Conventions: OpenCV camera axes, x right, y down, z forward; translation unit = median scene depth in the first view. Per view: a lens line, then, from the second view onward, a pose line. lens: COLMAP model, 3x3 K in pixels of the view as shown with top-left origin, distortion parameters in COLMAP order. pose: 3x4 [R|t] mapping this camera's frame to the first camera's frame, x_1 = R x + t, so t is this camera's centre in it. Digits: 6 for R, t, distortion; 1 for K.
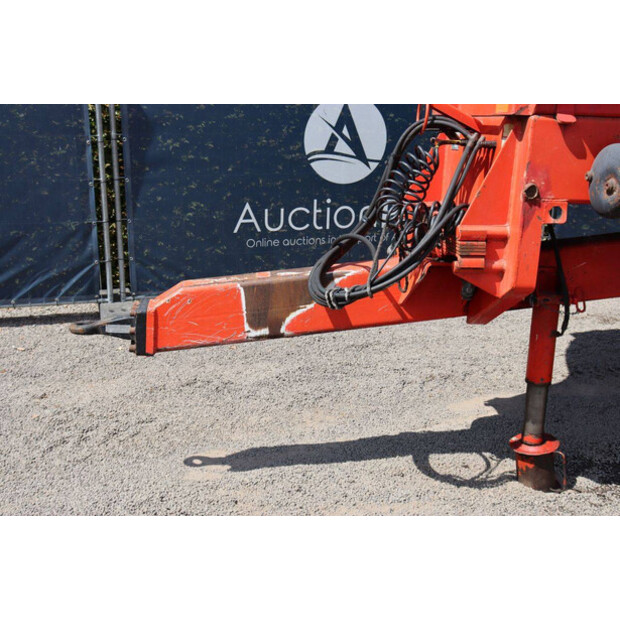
lens RADIAL K [[737.9, 0, 318.0], [0, 737.9, 295.0], [0, 0, 1]] dist [0.040640, 0.000000]
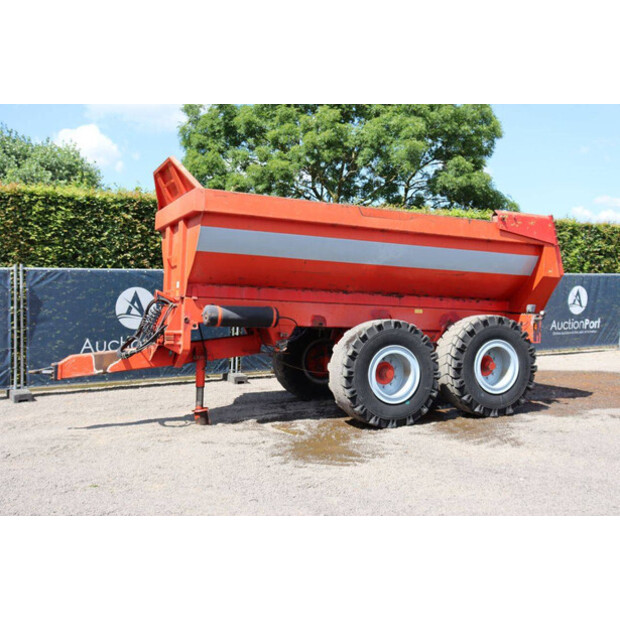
lens RADIAL K [[830.2, 0, 276.9], [0, 830.2, 297.9], [0, 0, 1]] dist [0.069994, 0.000000]
pose [[0.984841, -0.006590, 0.173336, 0.022059], [0.048924, 0.969262, -0.241119, 0.353044], [-0.166419, 0.245945, 0.954891, -1.336937]]
